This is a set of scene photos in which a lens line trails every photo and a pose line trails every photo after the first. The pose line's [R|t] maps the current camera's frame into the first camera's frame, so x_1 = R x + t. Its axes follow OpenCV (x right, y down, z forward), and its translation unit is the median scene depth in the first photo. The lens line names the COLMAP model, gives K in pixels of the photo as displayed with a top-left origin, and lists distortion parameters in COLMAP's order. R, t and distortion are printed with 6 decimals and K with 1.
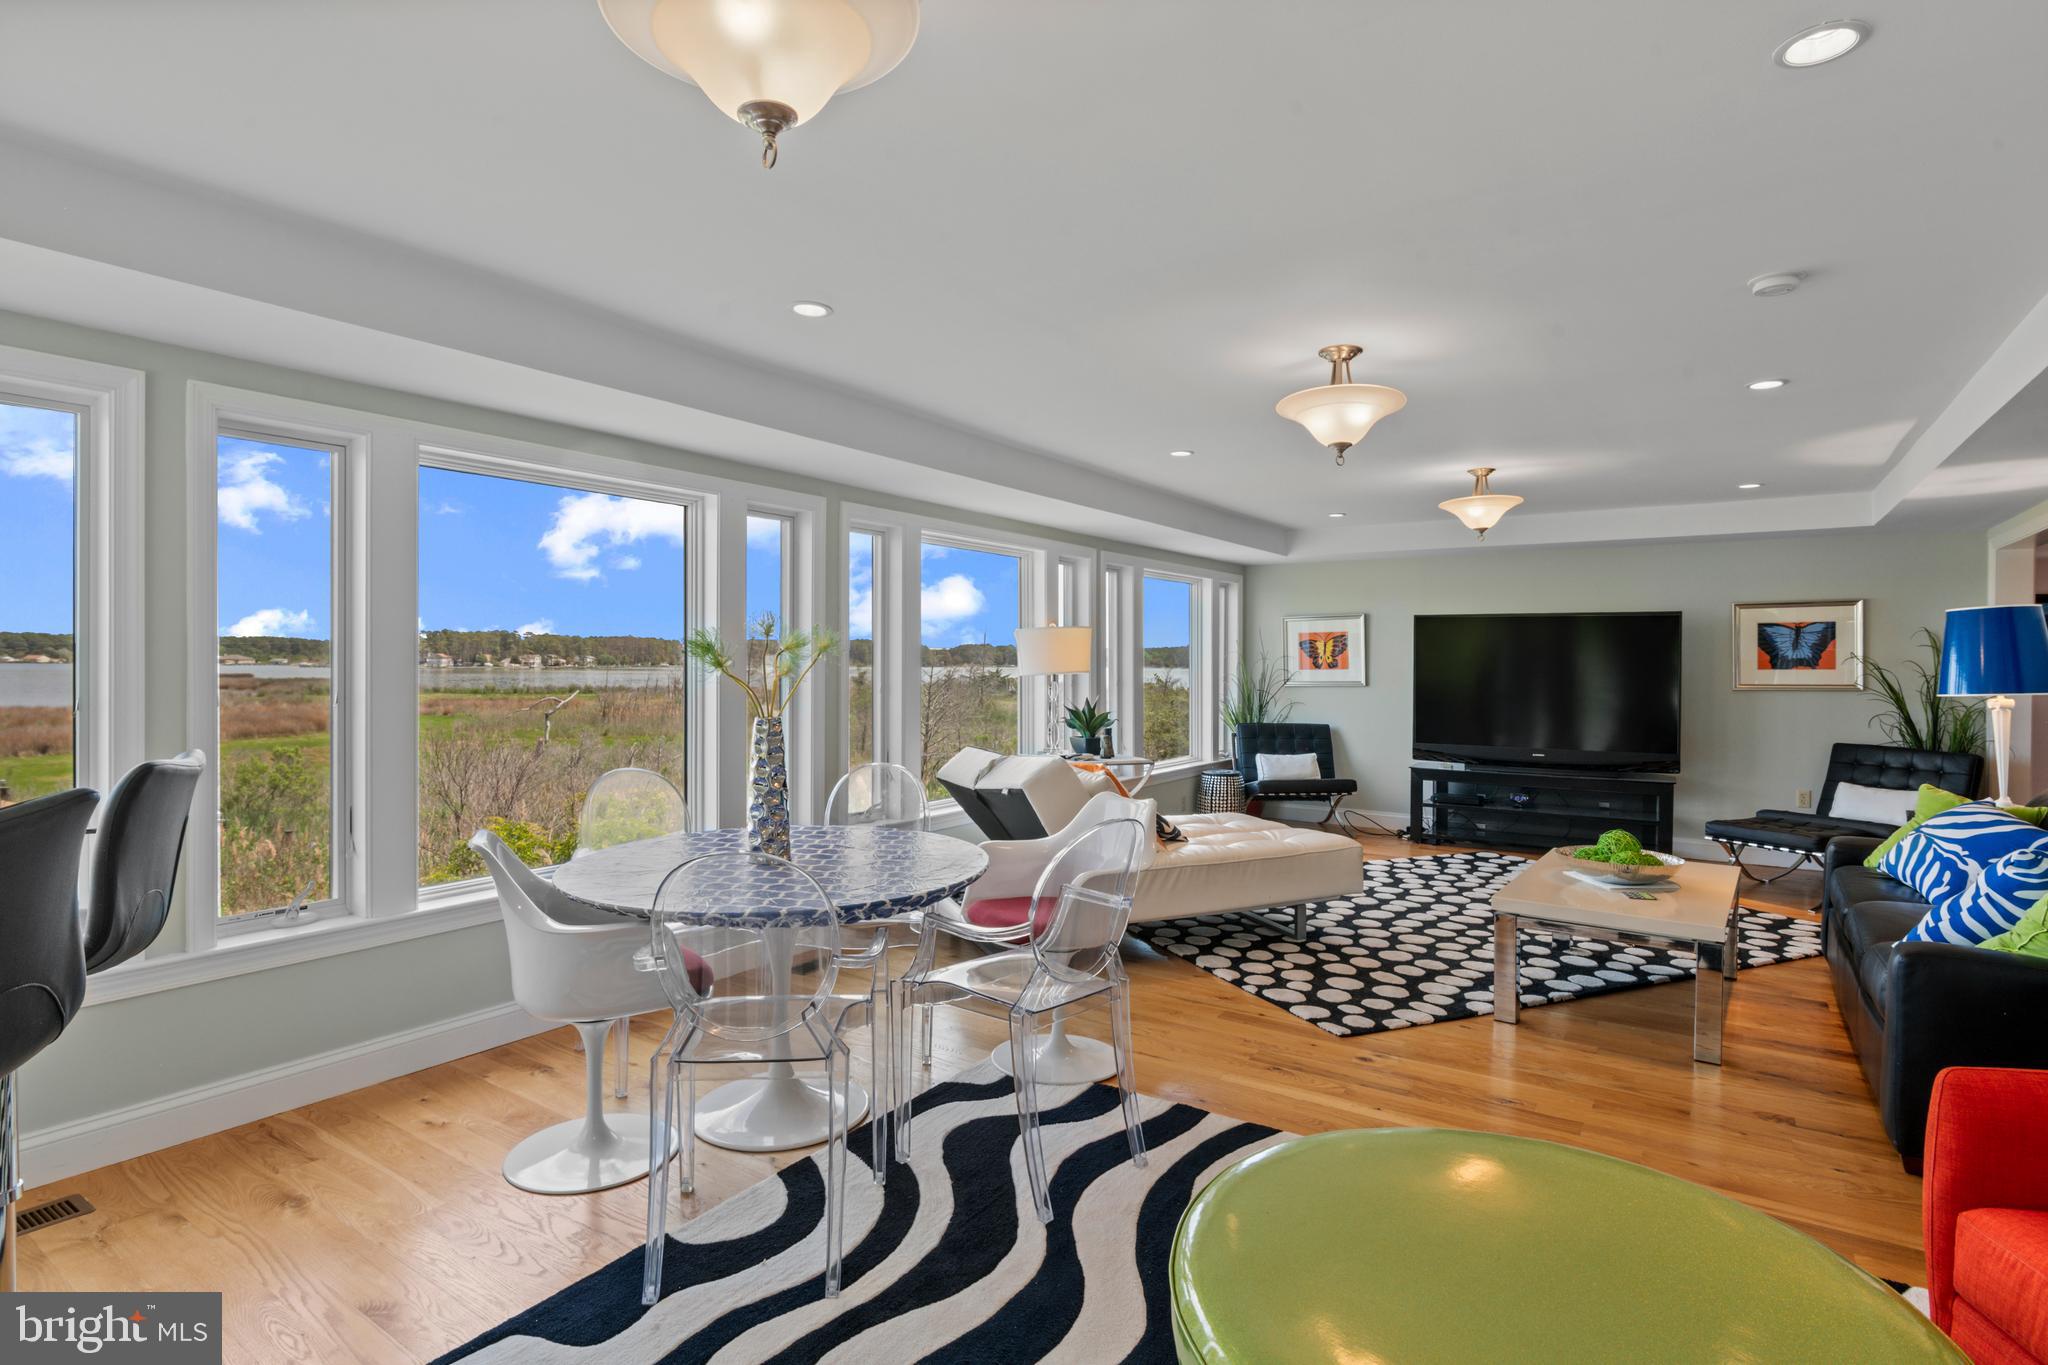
lens RADIAL K [[1025.3, 0, 1027.3], [0, 1025.3, 662.0], [0, 0, 1]] dist [0.002270, -0.001973]
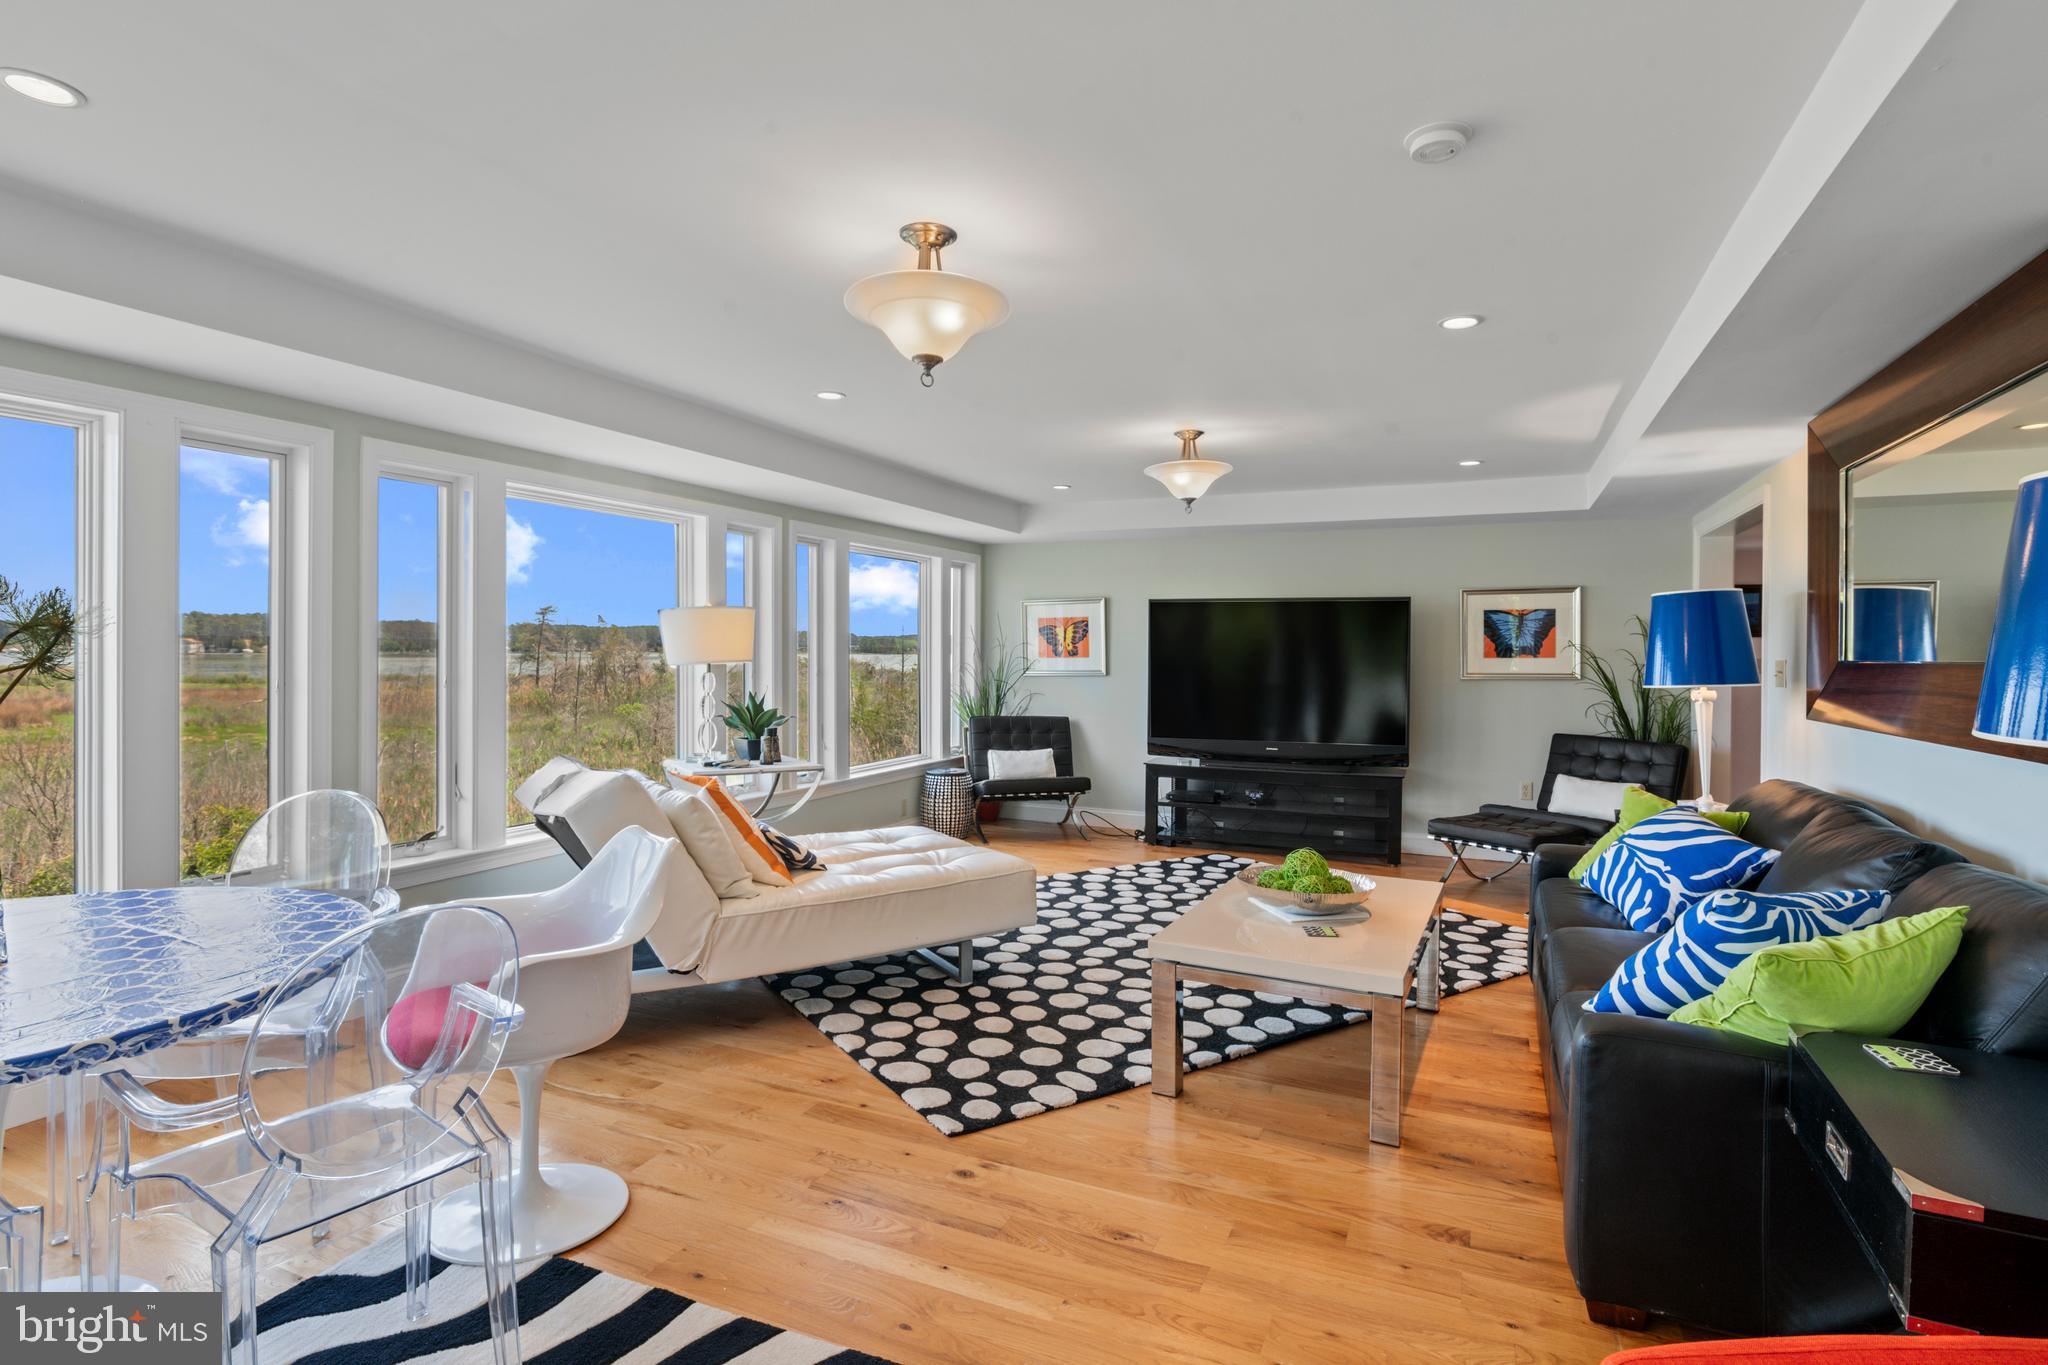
lens RADIAL K [[1014.6, 0, 1014.2], [0, 1014.6, 650.3], [0, 0, 1]] dist [-0.001829, -0.000142]
pose [[0.987096, 0.001415, 0.160124, 0.171640], [-0.001610, 0.999998, 0.001093, -0.000329], [-0.160122, -0.001337, 0.987096, 0.179116]]
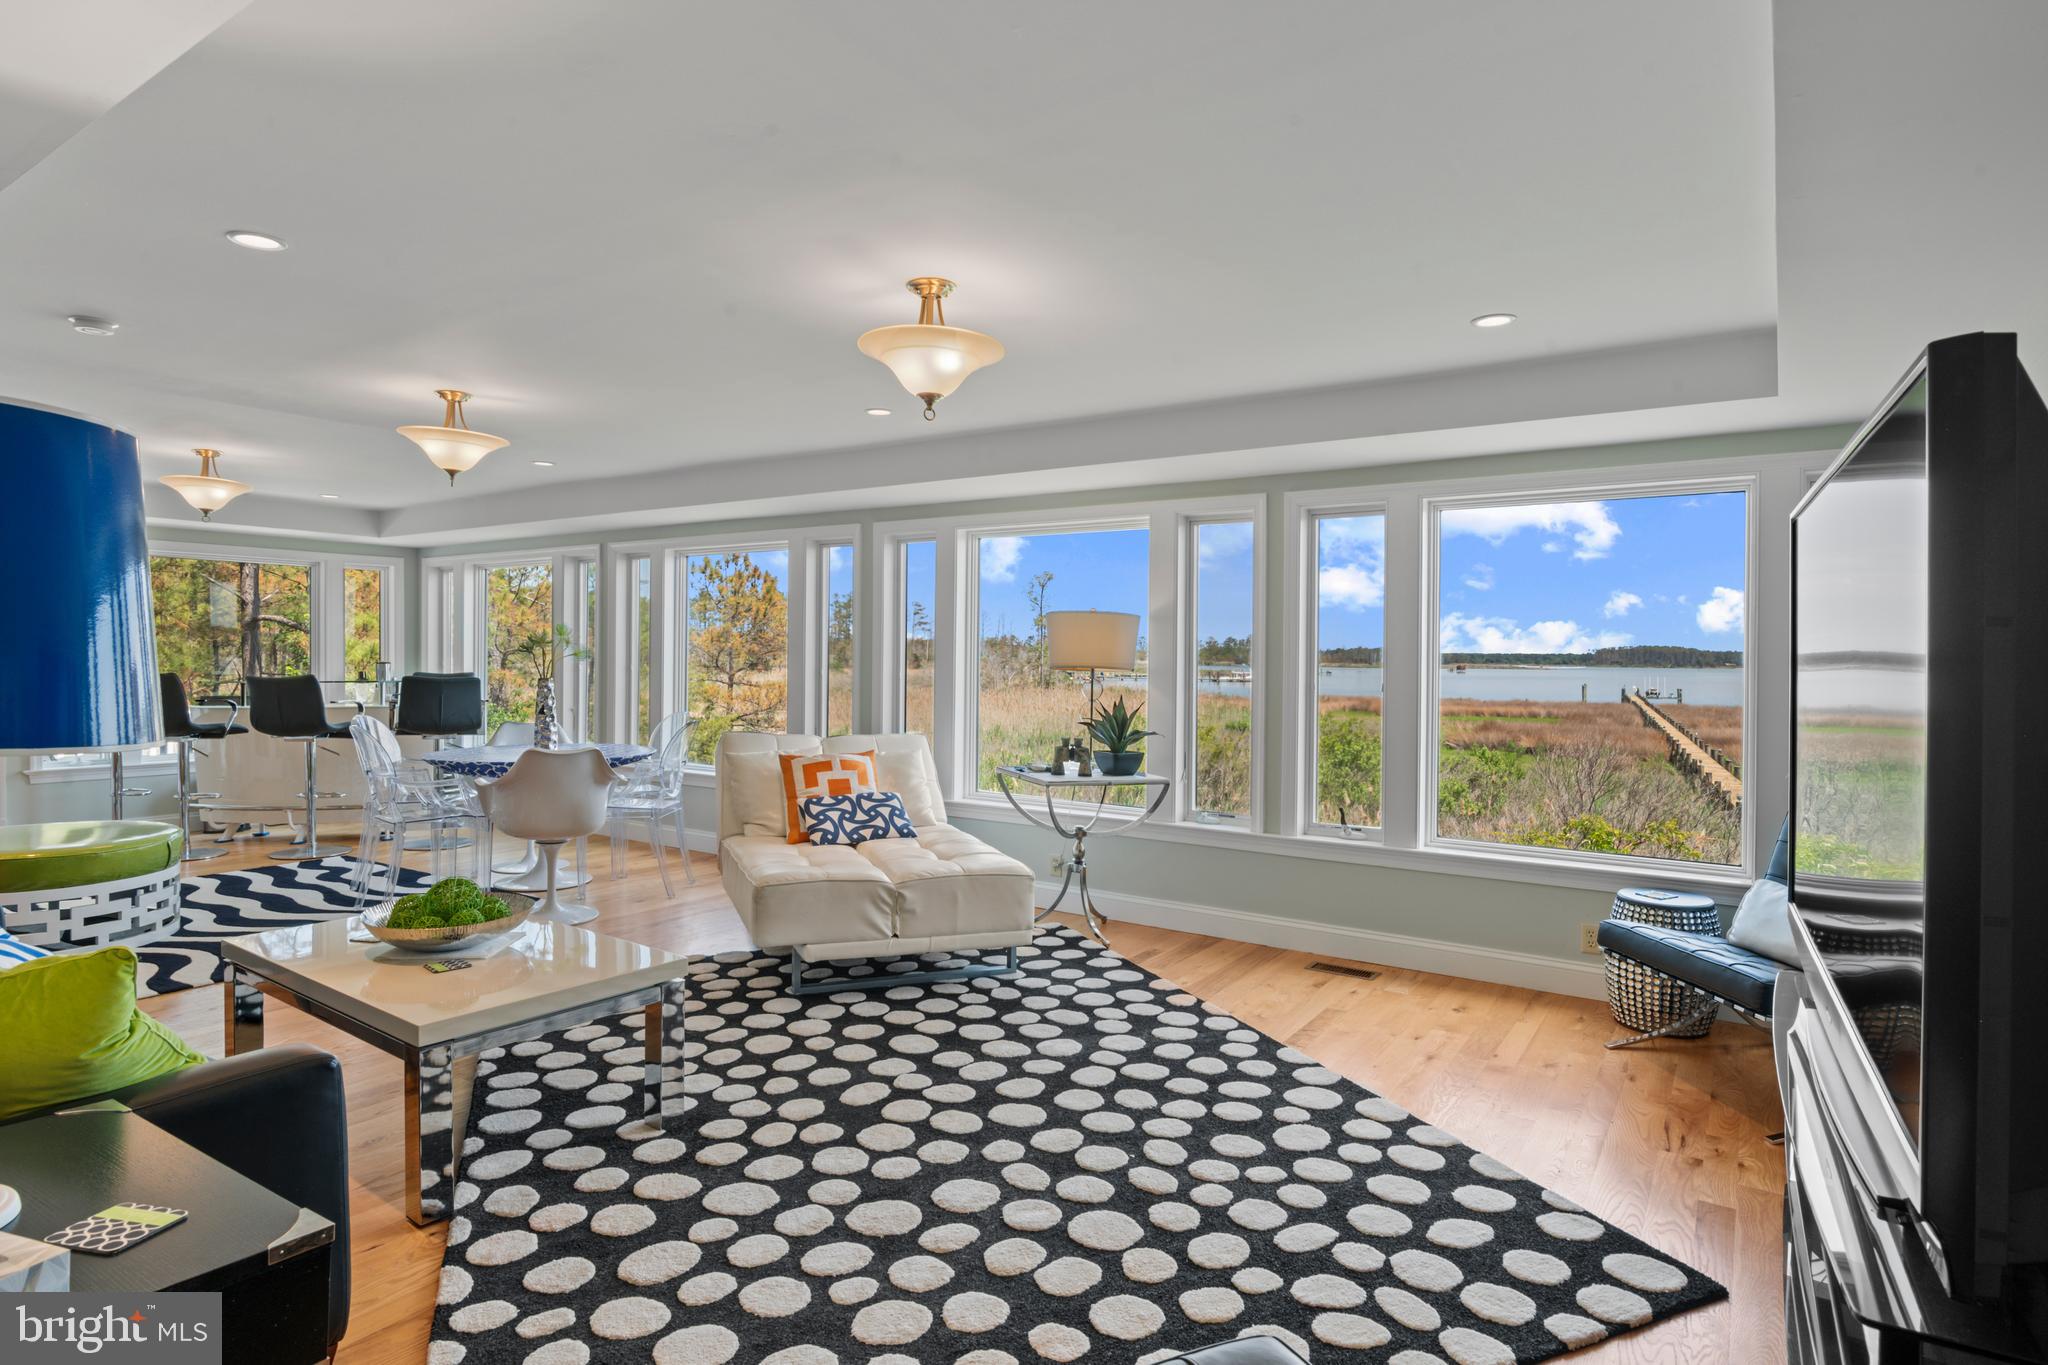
lens RADIAL K [[1074.3, 0, 1030.3], [0, 1074.3, 670.1], [0, 0, 1]] dist [-0.000102, 0.000016]
pose [[0.005808, 0.002753, -0.999979, 1.120043], [-0.014584, 0.999890, 0.002668, 0.008691], [0.999877, 0.014569, 0.005848, 1.173785]]
